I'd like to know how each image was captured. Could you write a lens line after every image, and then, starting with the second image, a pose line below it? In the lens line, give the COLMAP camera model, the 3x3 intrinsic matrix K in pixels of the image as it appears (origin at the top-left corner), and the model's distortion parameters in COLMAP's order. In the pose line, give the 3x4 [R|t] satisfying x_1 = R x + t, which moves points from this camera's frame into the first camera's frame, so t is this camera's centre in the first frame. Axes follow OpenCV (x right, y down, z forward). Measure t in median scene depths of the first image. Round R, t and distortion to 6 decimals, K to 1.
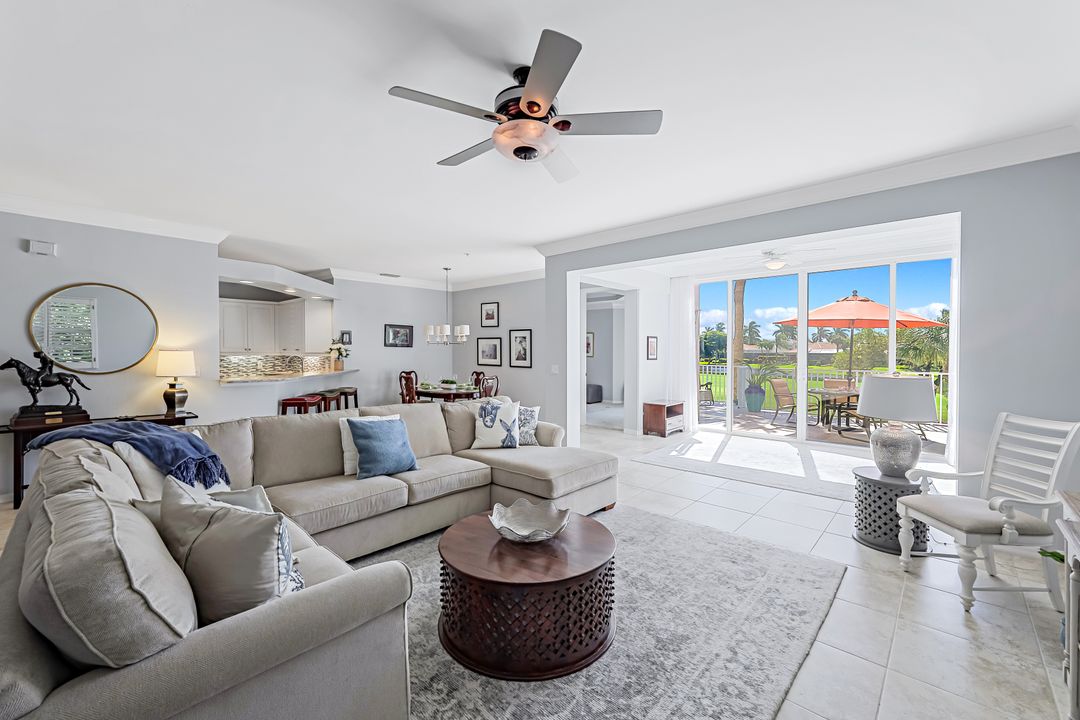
lens RADIAL K [[434.6, 0, 531.7], [0, 434.6, 356.0], [0, 0, 1]] dist [0.000001, -0.000181]
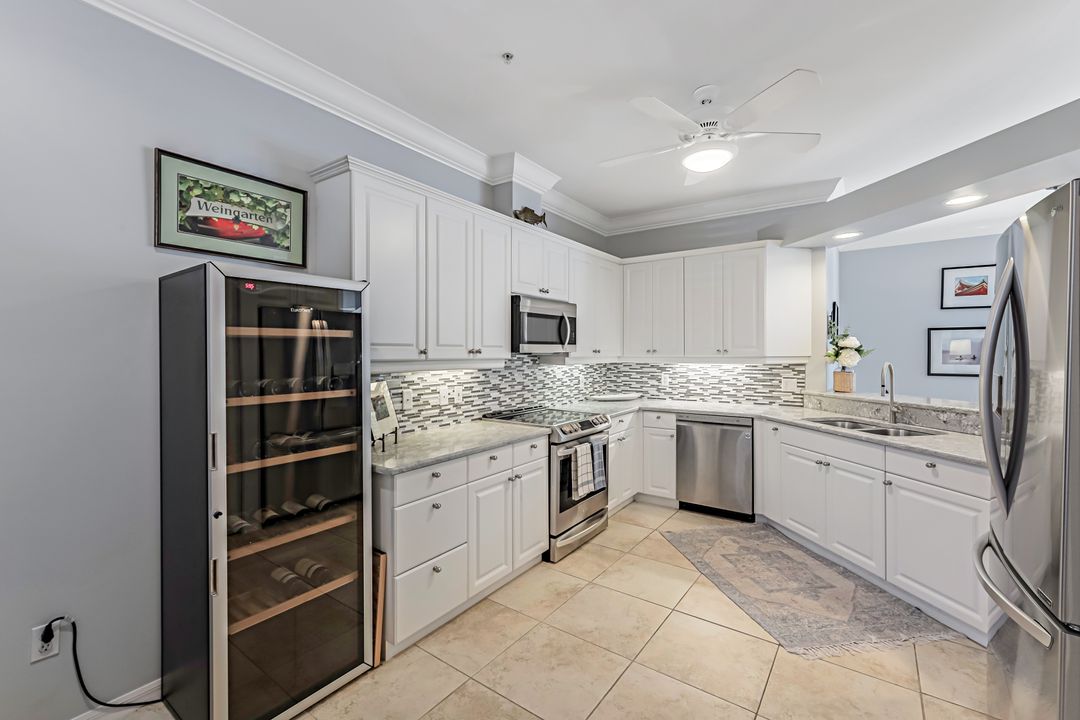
lens RADIAL K [[461.4, 0, 530.8], [0, 461.4, 354.4], [0, 0, 1]] dist [0.004032, 0.000070]
pose [[0.993271, -0.008972, 0.115467, -0.798144], [0.010271, 0.999890, -0.010662, -0.006774], [-0.115359, 0.011776, 0.993254, 0.502019]]
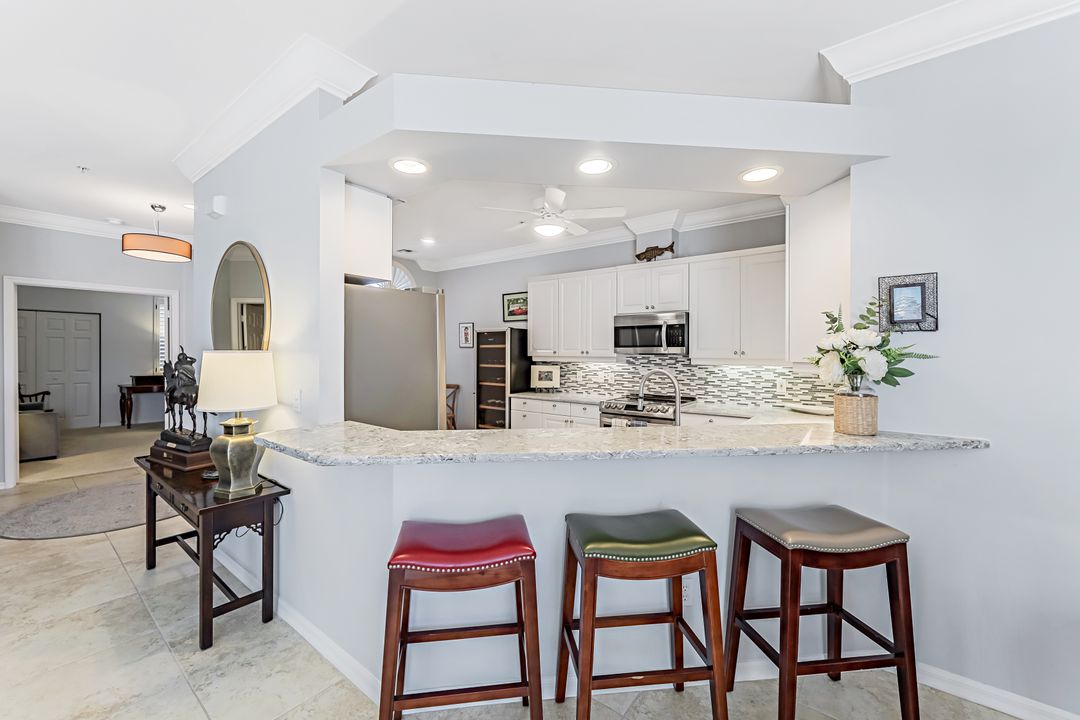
lens RADIAL K [[434.6, 0, 533.7], [0, 434.6, 354.1], [0, 0, 1]] dist [0.000001, -0.000181]
pose [[0.082107, 0.000413, -0.996623, -0.193519], [-0.019495, 0.999809, -0.001191, -0.008587], [0.996433, 0.019527, 0.082100, 0.743454]]
